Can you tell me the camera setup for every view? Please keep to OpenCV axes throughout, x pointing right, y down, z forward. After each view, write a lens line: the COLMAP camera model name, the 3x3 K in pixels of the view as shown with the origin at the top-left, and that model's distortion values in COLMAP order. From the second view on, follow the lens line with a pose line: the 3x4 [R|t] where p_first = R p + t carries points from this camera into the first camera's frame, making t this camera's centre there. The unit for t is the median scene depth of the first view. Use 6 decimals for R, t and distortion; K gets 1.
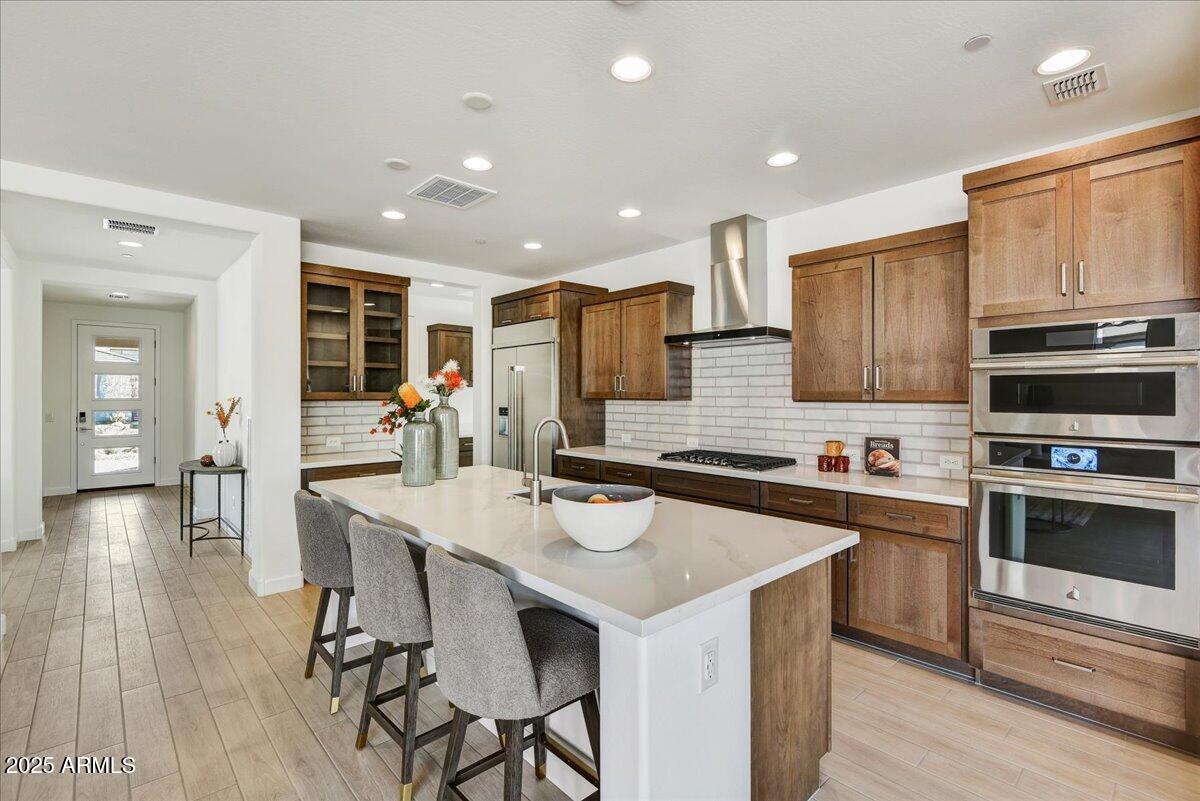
lens RADIAL K [[546.9, 0, 595.1], [0, 546.9, 392.9], [0, 0, 1]] dist [-0.001561, -0.000753]
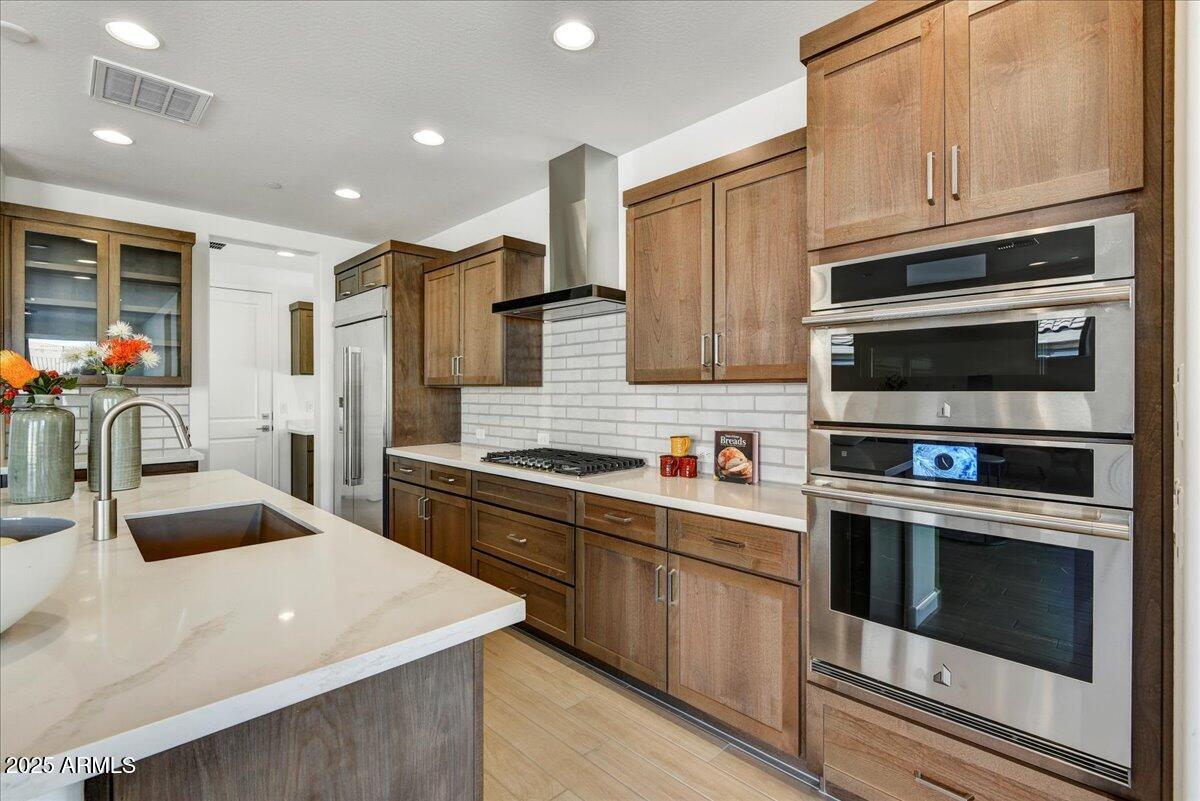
lens RADIAL K [[542.6, 0, 599.6], [0, 542.6, 393.8], [0, 0, 1]] dist [0.002488, 0.000086]
pose [[0.999191, -0.000444, 0.040206, 0.273538], [0.000171, 0.999977, 0.006797, 0.022436], [-0.040208, -0.006785, 0.999168, 0.234123]]
